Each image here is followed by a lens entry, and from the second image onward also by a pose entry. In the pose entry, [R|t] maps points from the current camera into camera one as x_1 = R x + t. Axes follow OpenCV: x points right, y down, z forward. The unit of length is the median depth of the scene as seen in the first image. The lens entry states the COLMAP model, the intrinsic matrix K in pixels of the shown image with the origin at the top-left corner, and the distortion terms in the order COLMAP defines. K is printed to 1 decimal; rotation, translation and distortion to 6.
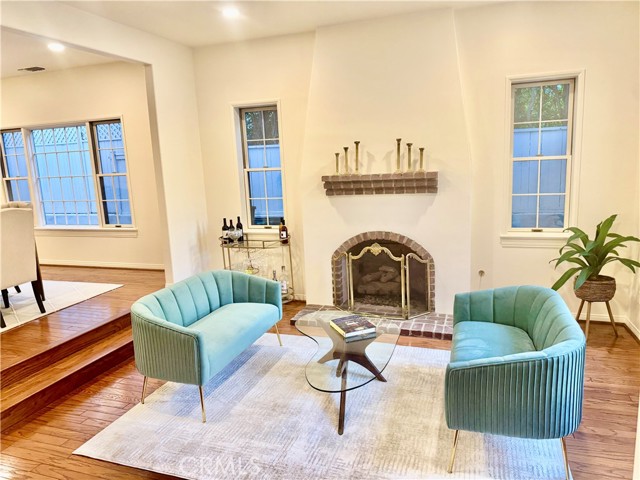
lens RADIAL K [[444.5, 0, 320.0], [0, 444.5, 240.0], [0, 0, 1]] dist [0.076175, -0.110790]
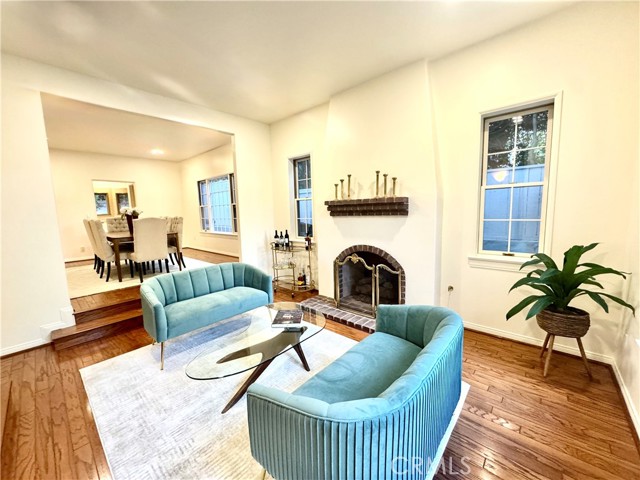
lens RADIAL K [[255.3, 0, 320.0], [0, 255.3, 240.0], [0, 0, 1]] dist [-0.009015, 0.000055]
pose [[0.925363, 0.063182, -0.373779, 0.296163], [-0.079659, 0.996406, -0.028785, -0.002776], [0.370617, 0.056411, 0.927071, 0.288004]]
